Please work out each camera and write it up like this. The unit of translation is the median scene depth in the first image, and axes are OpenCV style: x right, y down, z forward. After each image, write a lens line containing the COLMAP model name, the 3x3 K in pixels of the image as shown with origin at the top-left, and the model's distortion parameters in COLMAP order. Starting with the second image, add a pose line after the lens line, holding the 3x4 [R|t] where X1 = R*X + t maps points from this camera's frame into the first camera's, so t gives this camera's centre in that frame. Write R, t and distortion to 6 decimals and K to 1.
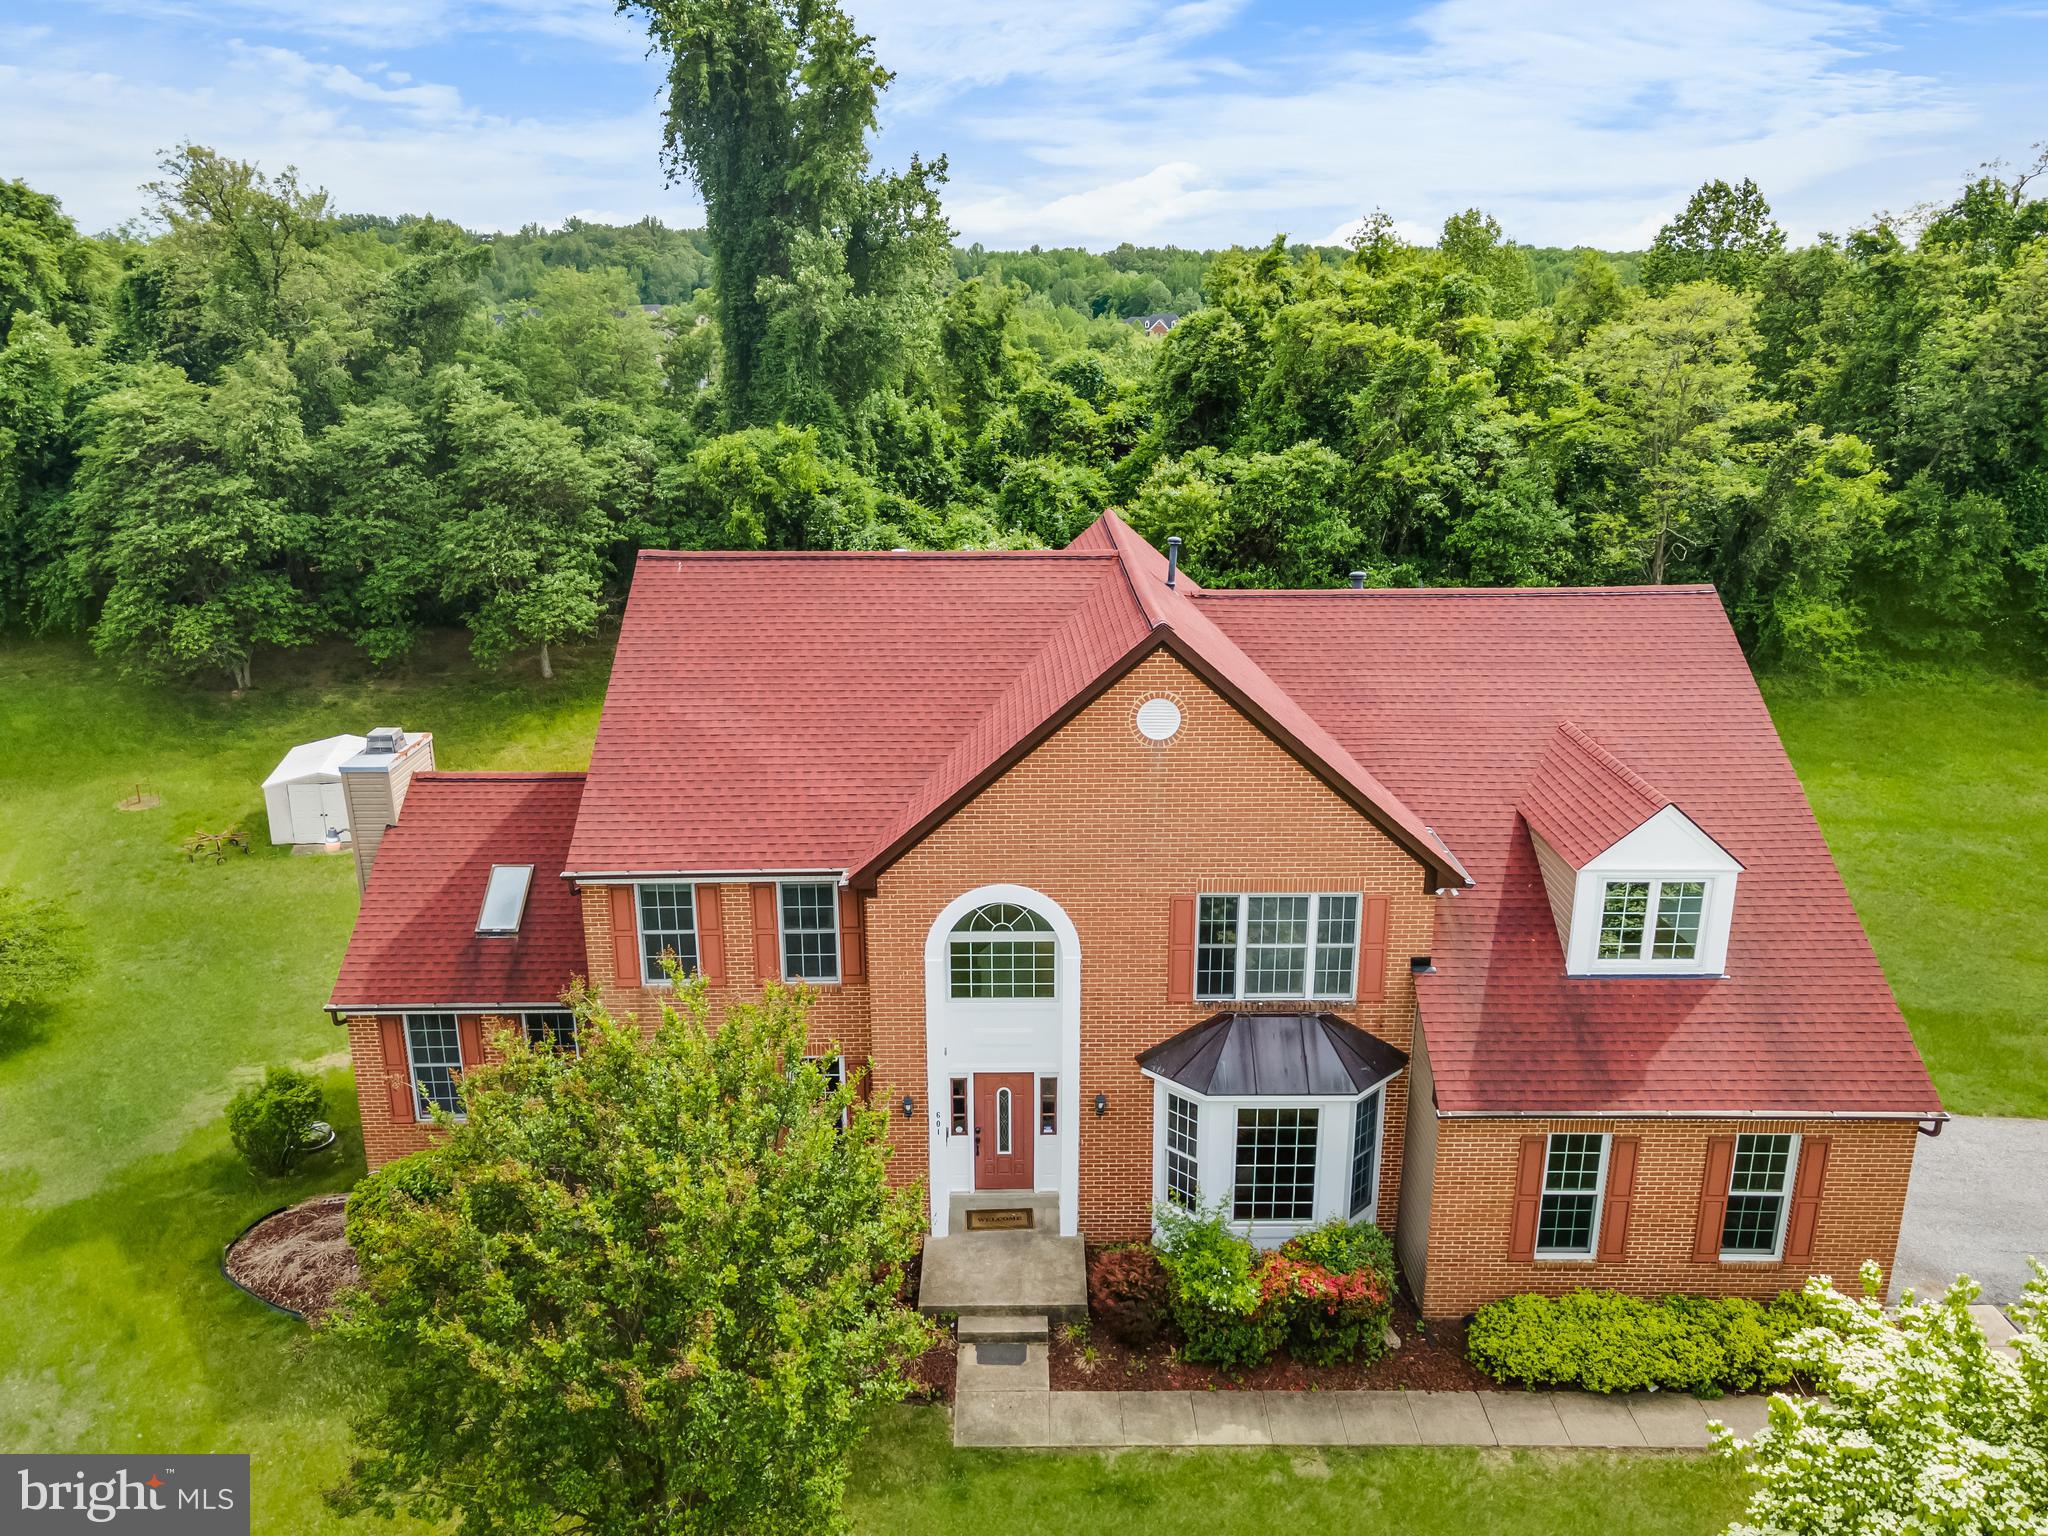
lens RADIAL K [[1499.1, 0, 1021.5], [0, 1499.1, 749.3], [0, 0, 1]] dist [0.035665, 0.011146]
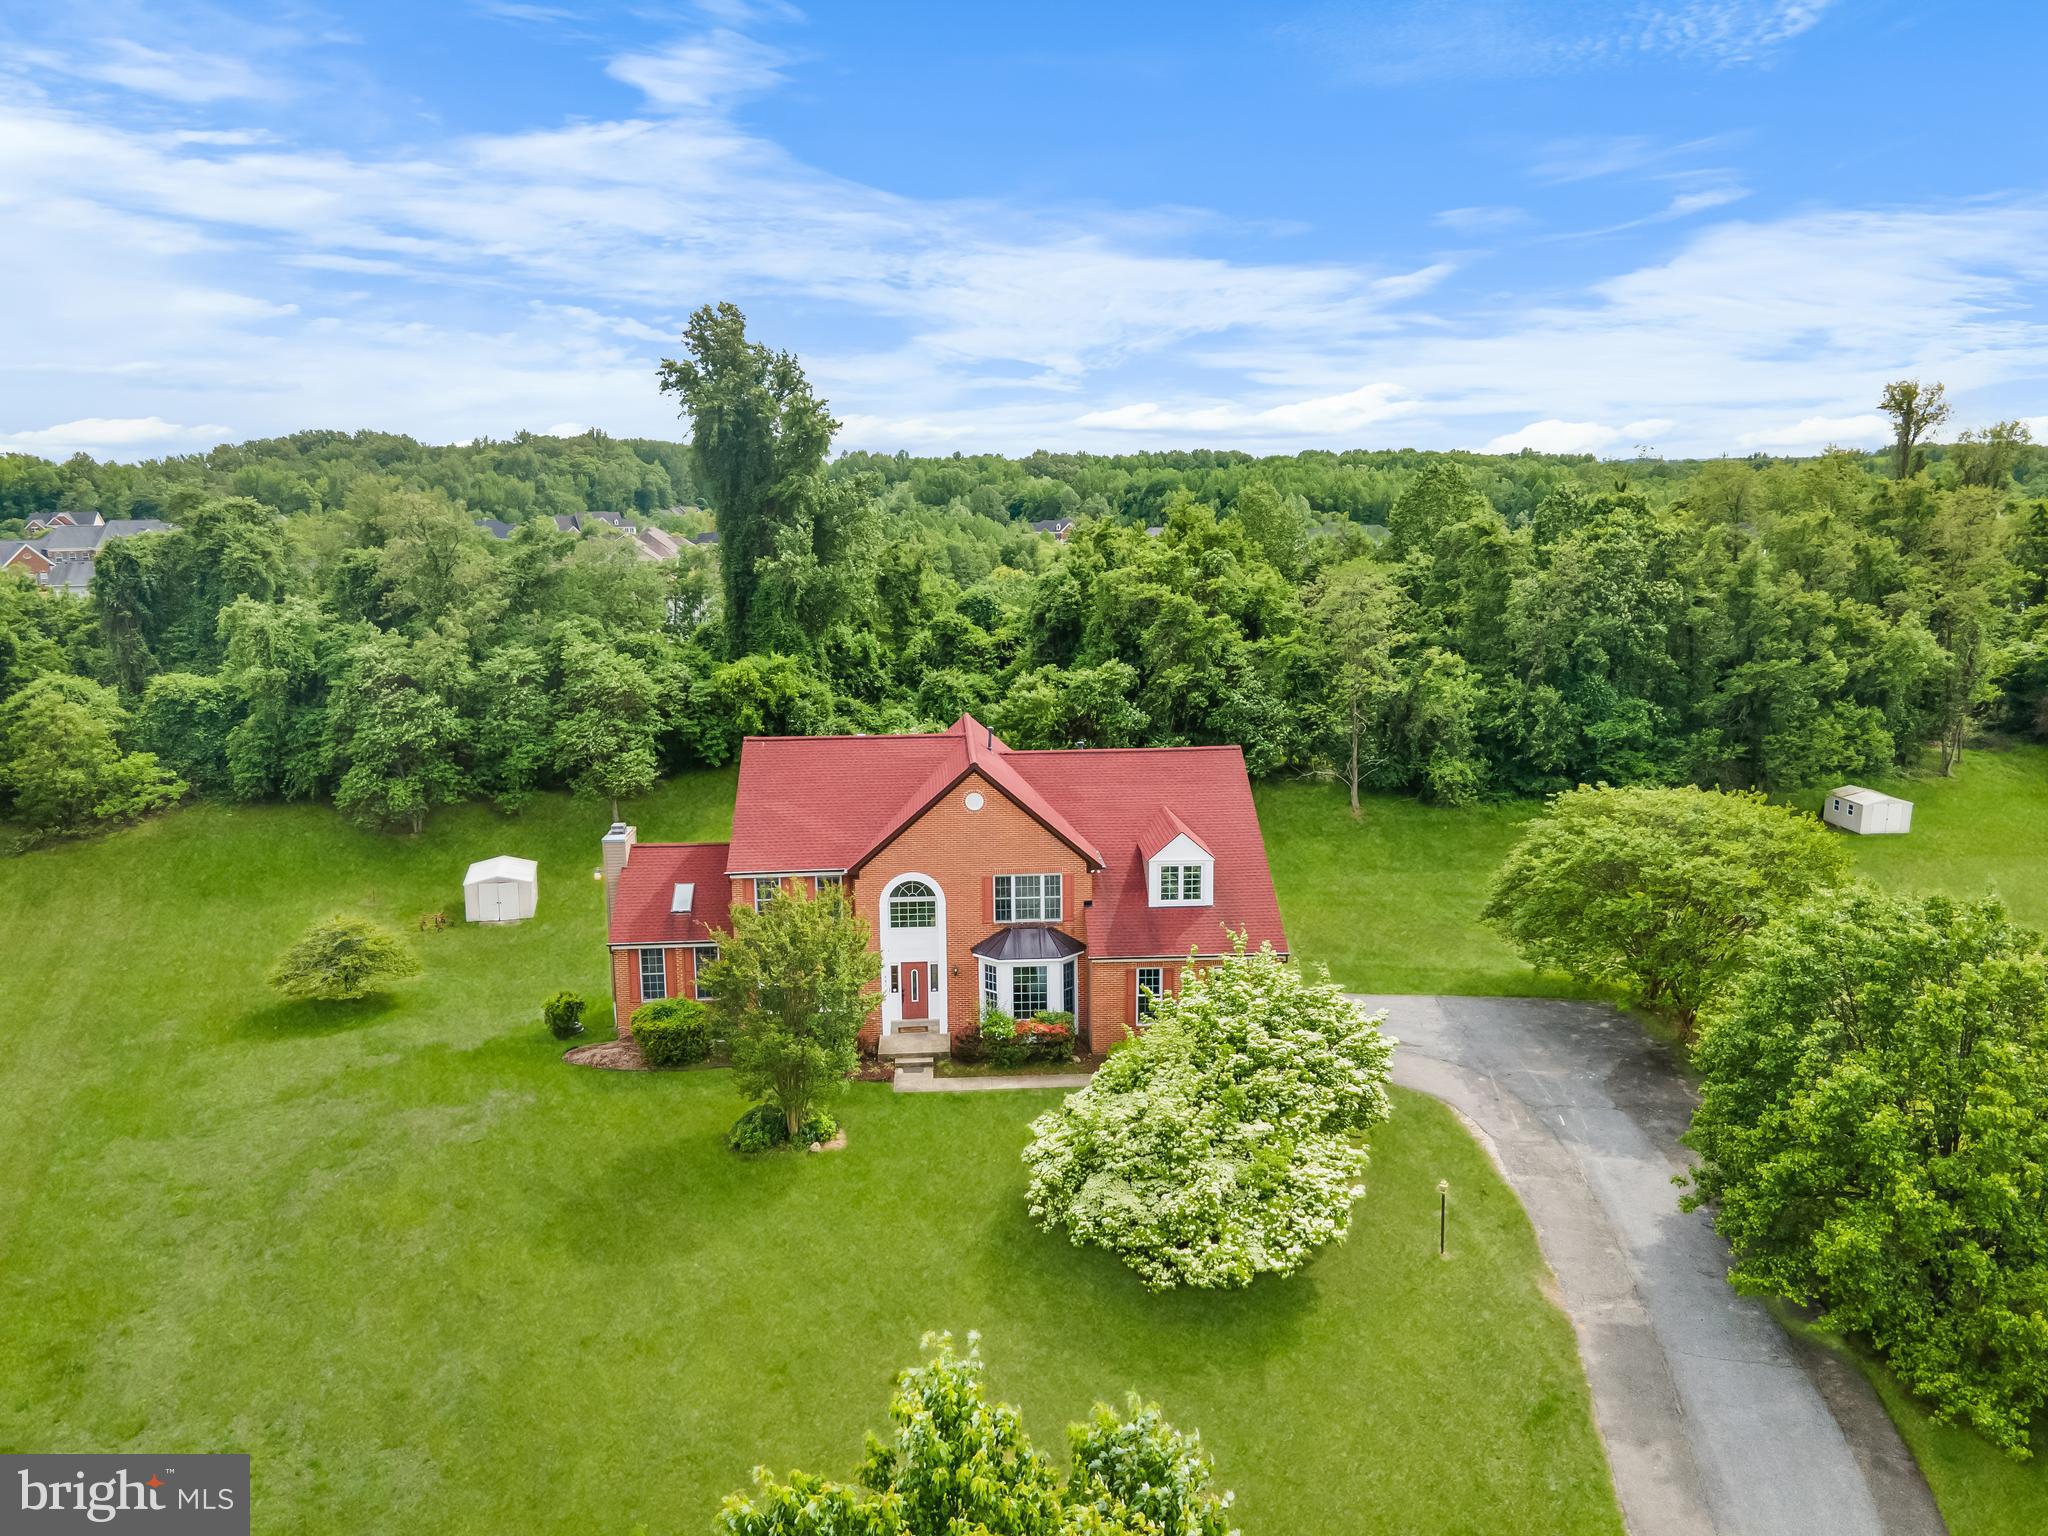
lens RADIAL K [[1499.1, 0, 1021.5], [0, 1499.1, 749.3], [0, 0, 1]] dist [0.035665, 0.011146]
pose [[0.998779, -0.016361, 0.046603, 0.021702], [0.021797, 0.992698, -0.118639, 0.073168], [-0.044322, 0.119510, 0.991843, -0.564095]]
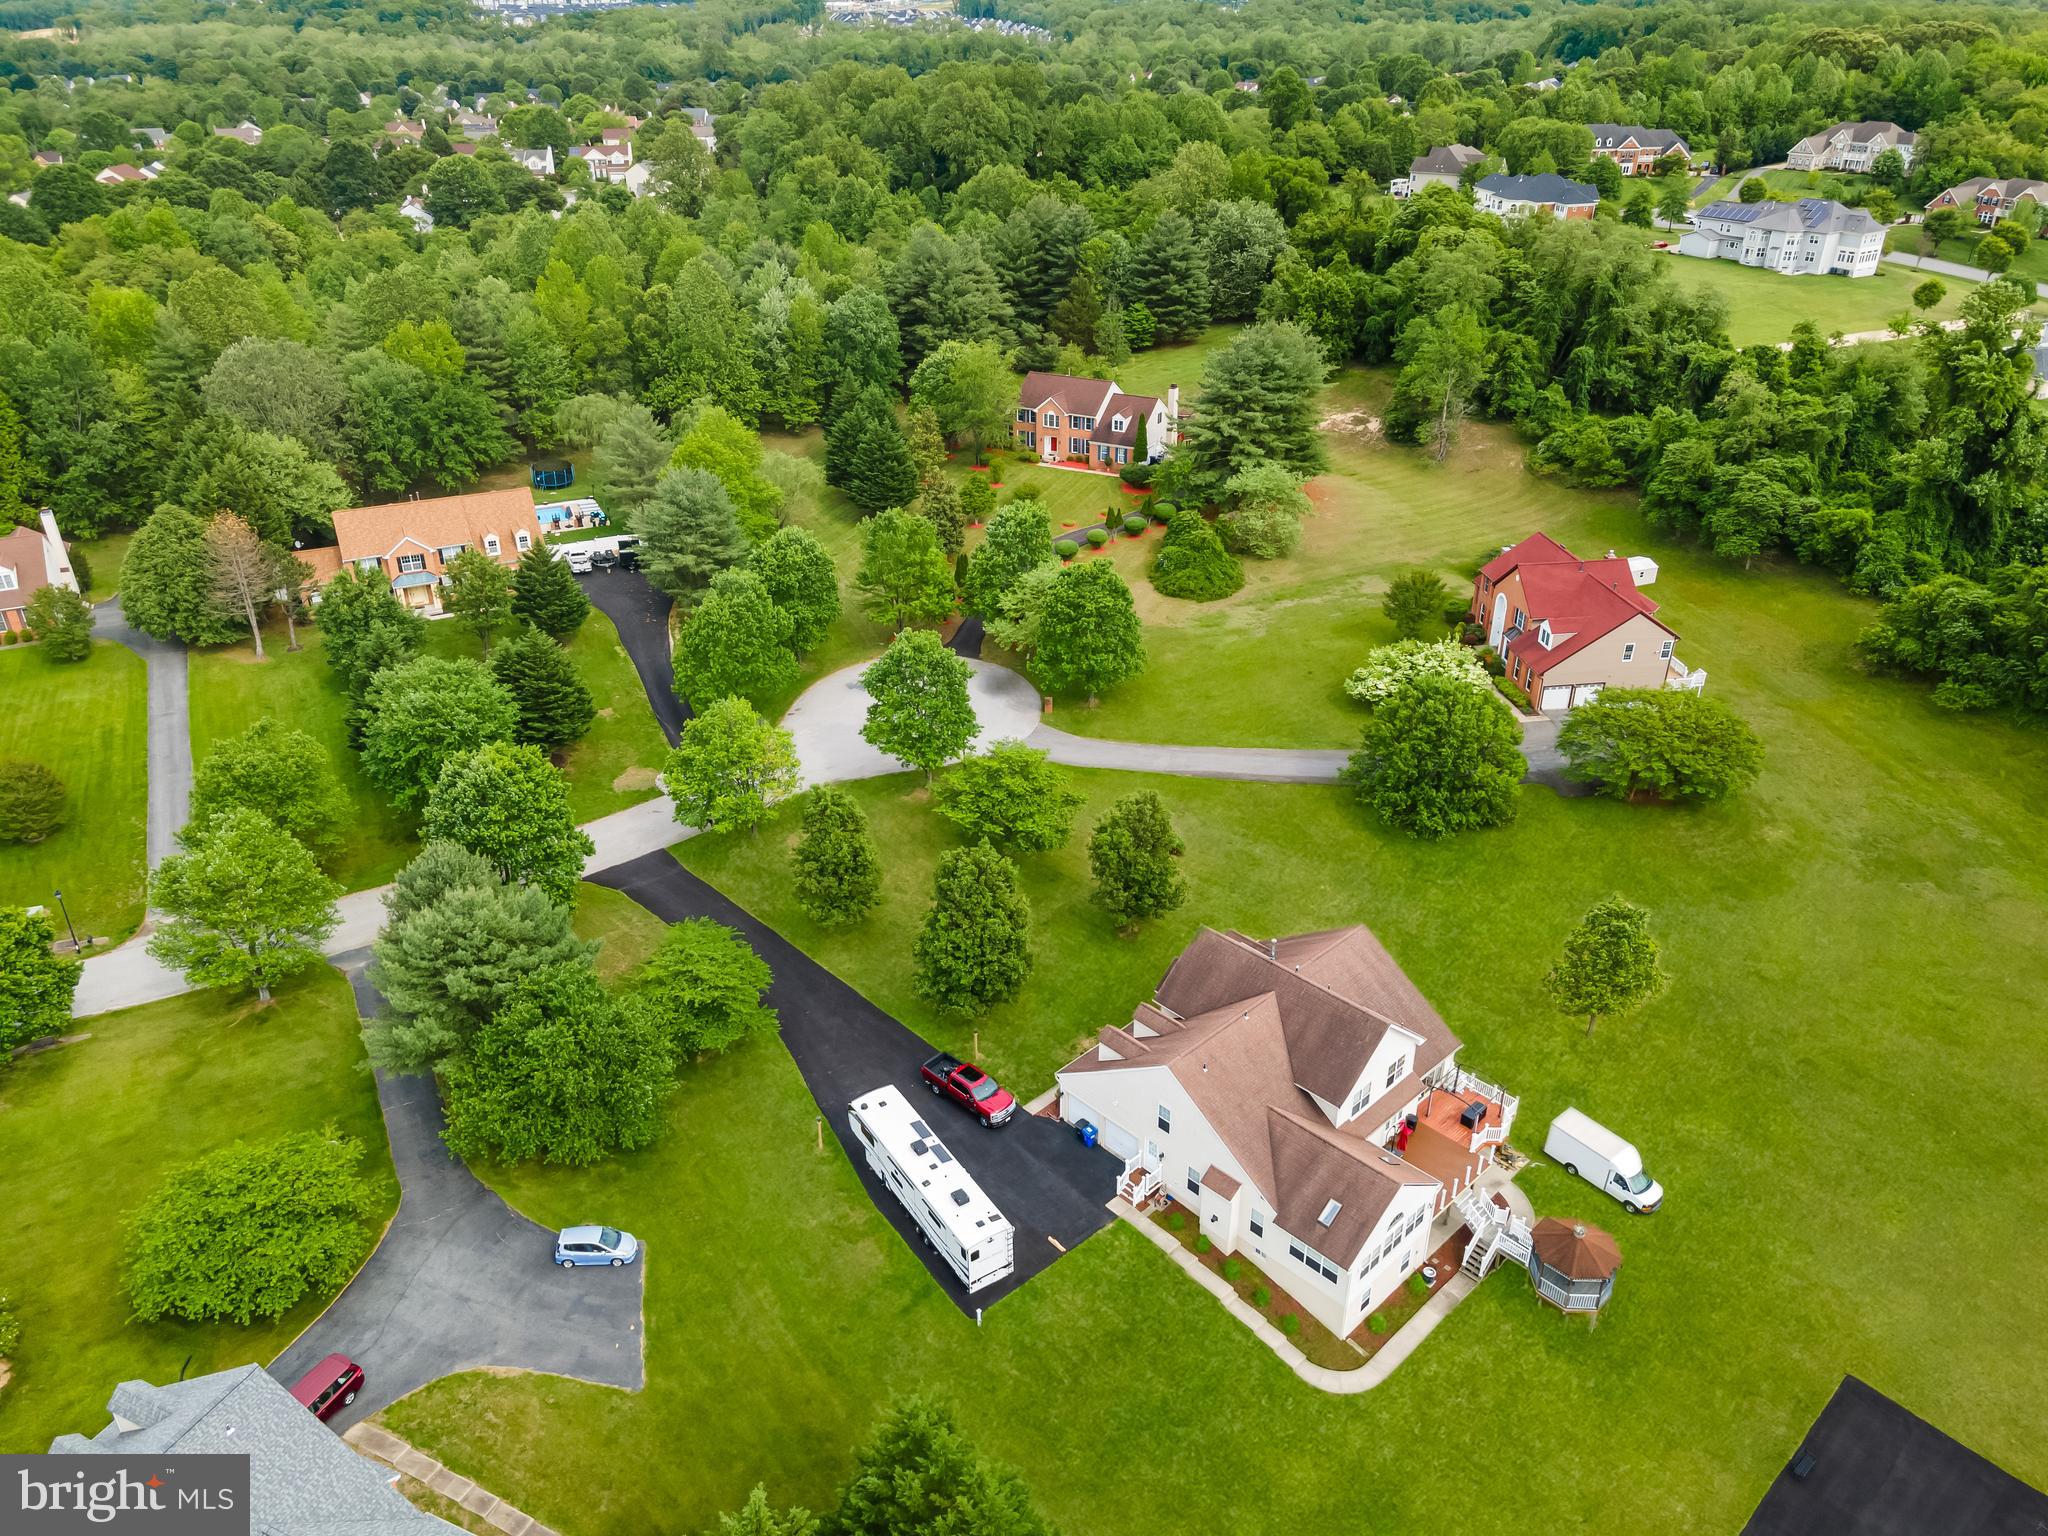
lens RADIAL K [[1499.1, 0, 1021.5], [0, 1499.1, 749.3], [0, 0, 1]] dist [0.035665, 0.011146]
pose [[0.131599, 0.458082, -0.879114, 2.358566], [-0.291936, 0.865407, 0.407239, -0.562550], [0.947341, 0.203053, 0.247618, -1.014161]]
